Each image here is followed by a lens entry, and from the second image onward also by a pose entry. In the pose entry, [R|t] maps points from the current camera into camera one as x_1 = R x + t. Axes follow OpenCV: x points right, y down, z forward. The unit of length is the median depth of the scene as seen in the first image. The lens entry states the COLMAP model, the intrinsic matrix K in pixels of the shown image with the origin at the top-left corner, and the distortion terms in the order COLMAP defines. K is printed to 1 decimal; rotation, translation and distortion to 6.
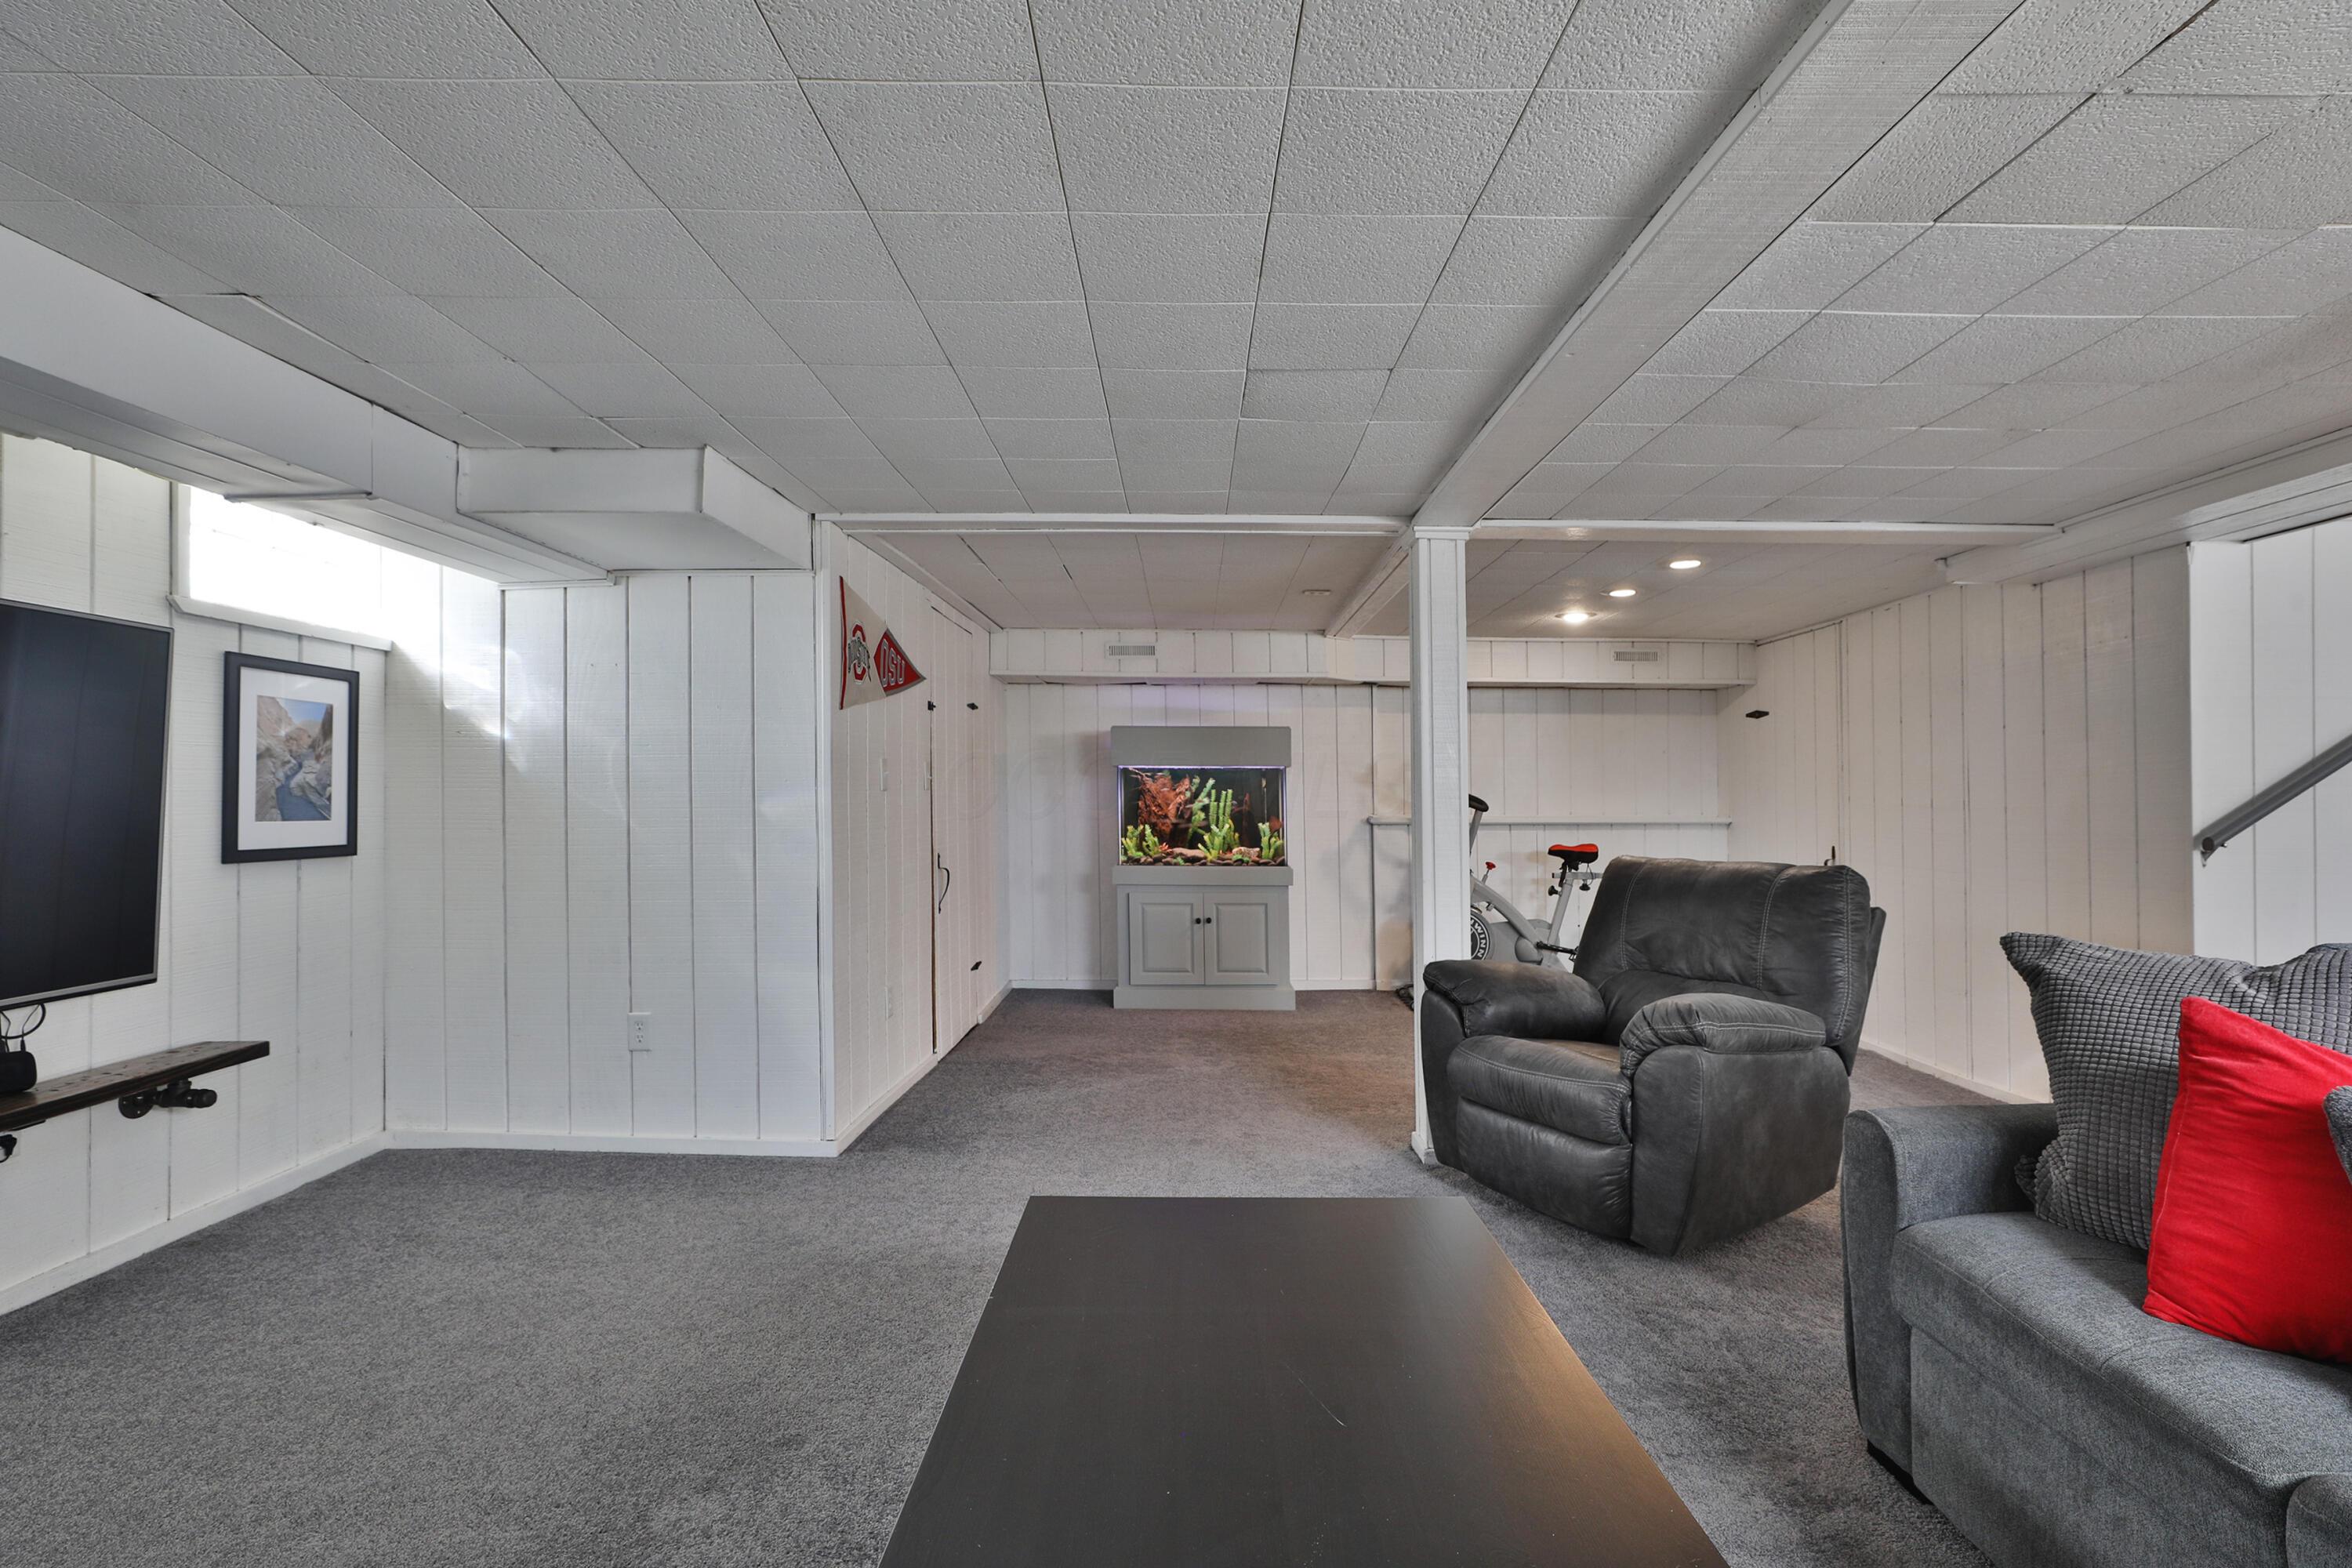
lens RADIAL K [[1067.4, 0, 1176.1], [0, 1067.4, 809.5], [0, 0, 1]] dist [-0.000570, -0.000234]
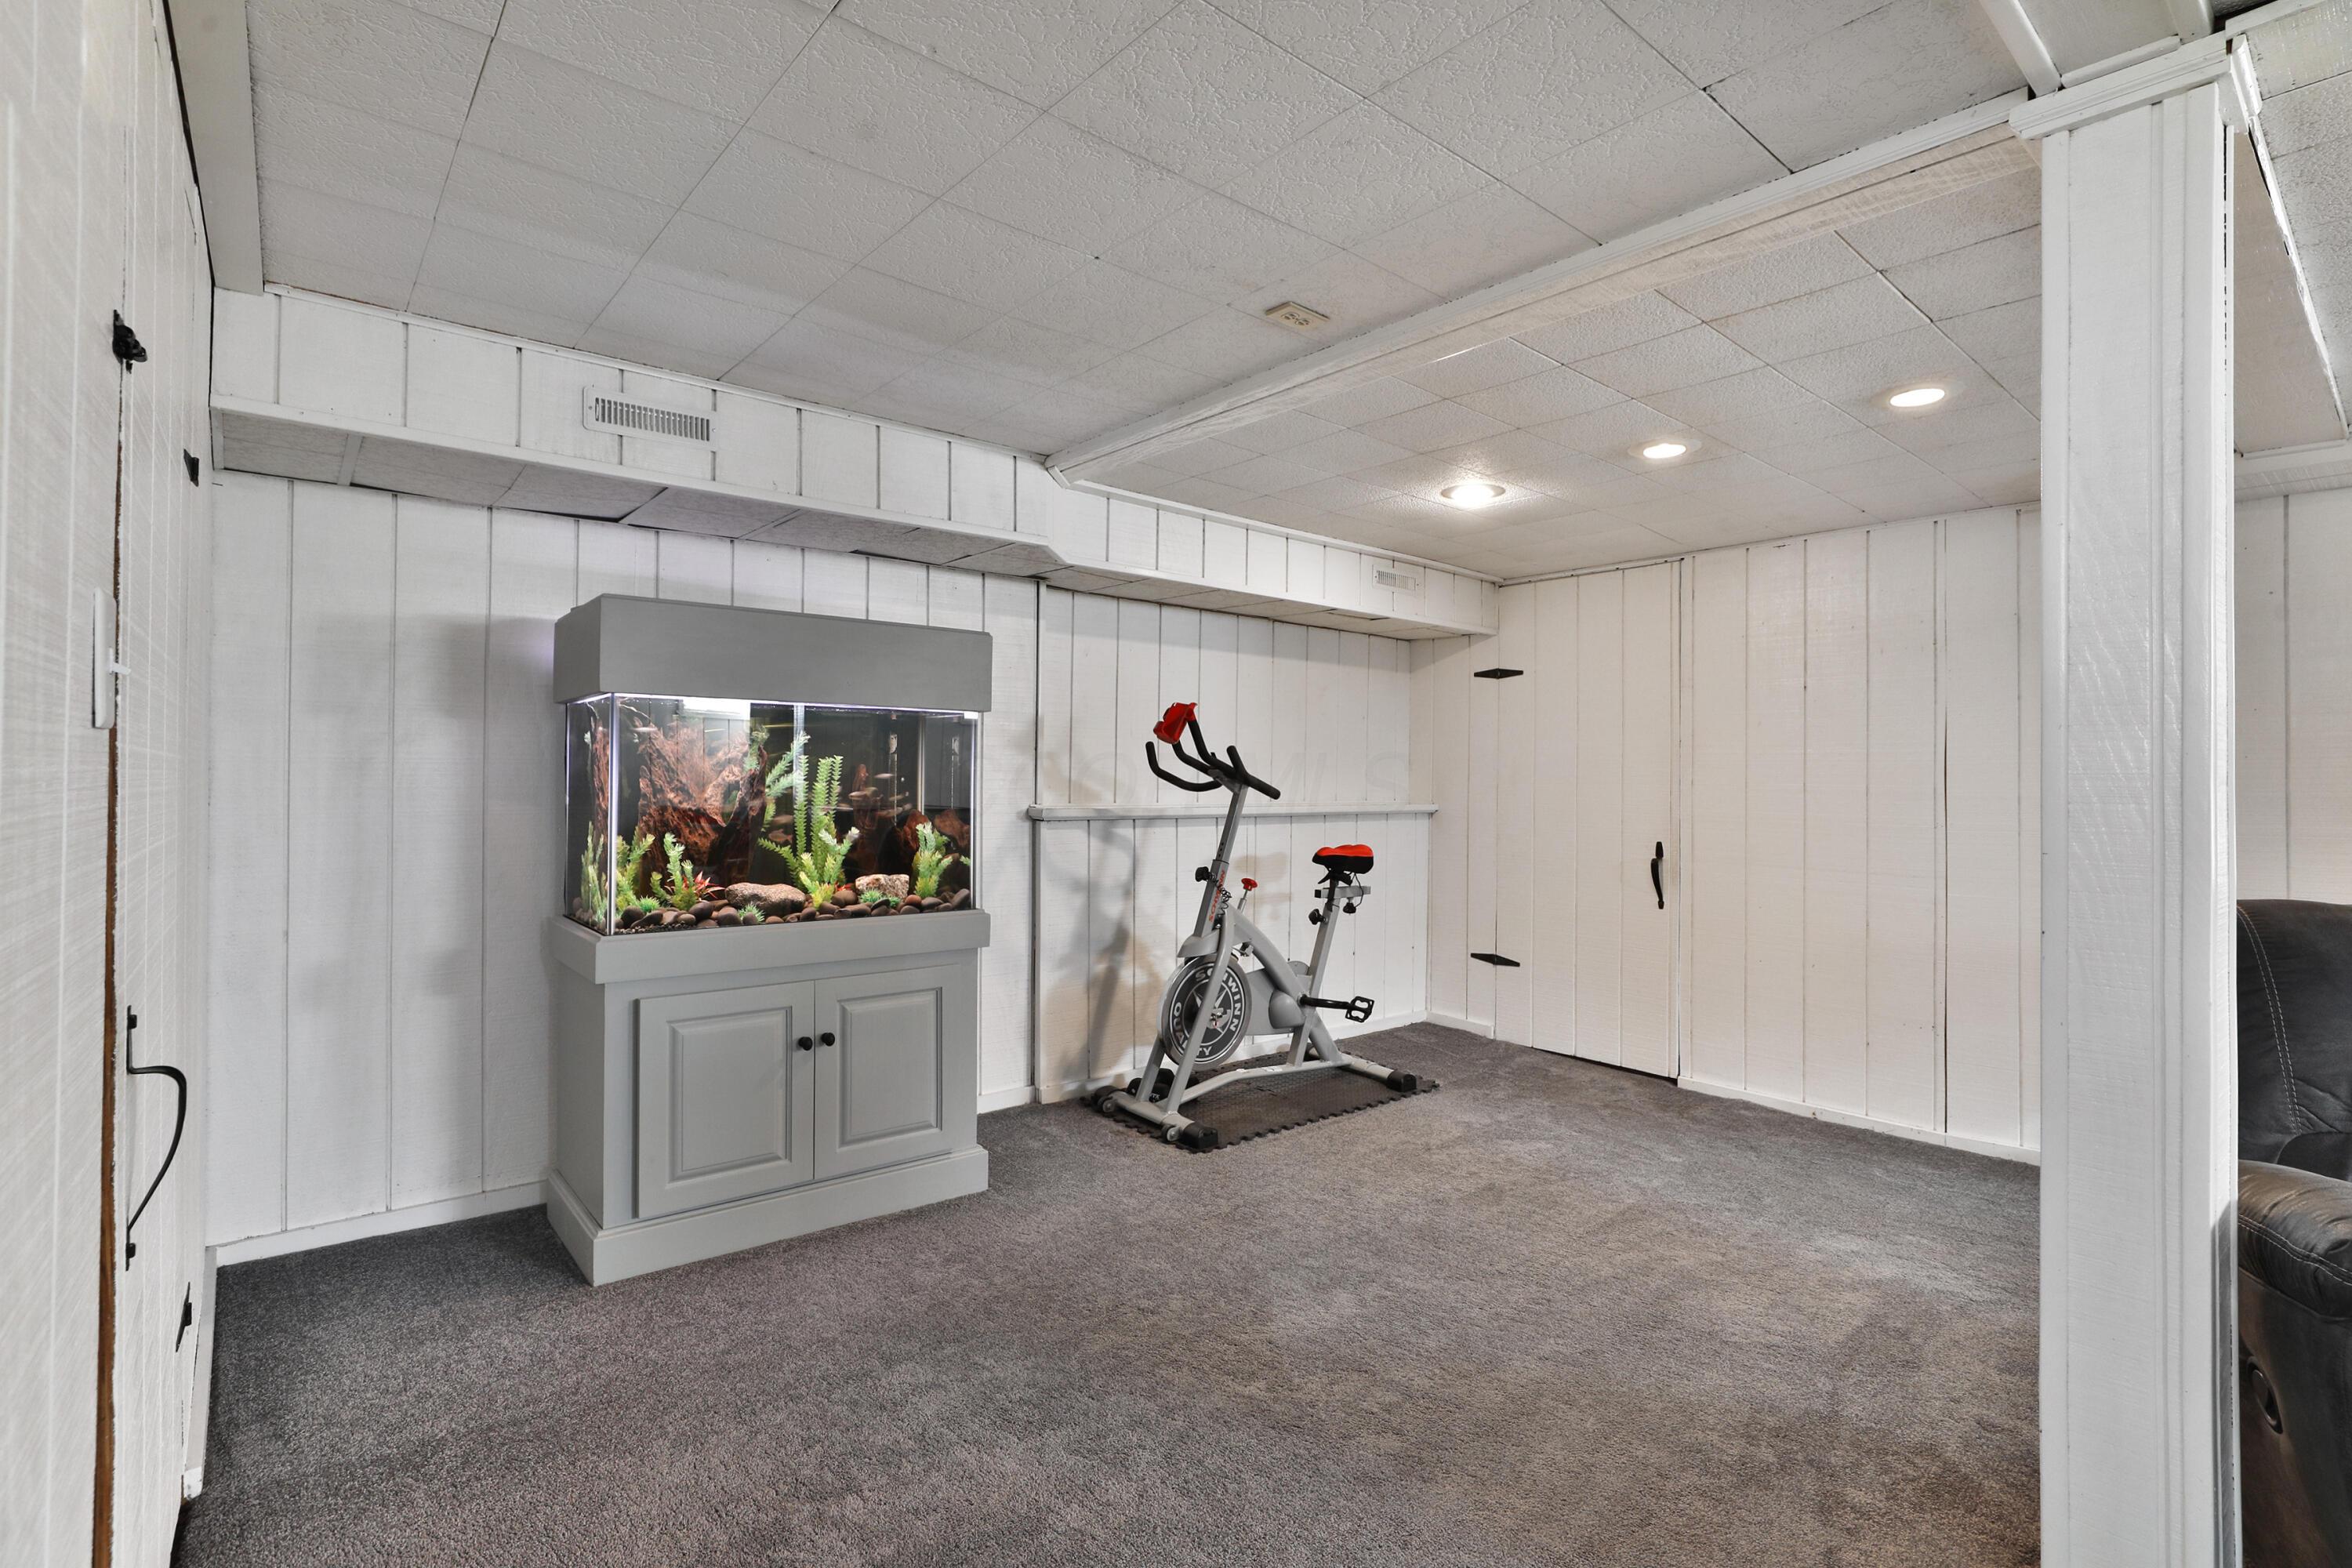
lens RADIAL K [[1098.8, 0, 1178.8], [0, 1098.8, 779.3], [0, 0, 1]] dist [-0.015840, 0.000403]
pose [[0.757890, 0.005365, 0.652360, -0.161579], [-0.004567, 0.999985, -0.002919, -0.007439], [-0.652366, -0.000767, 0.757904, 0.534537]]
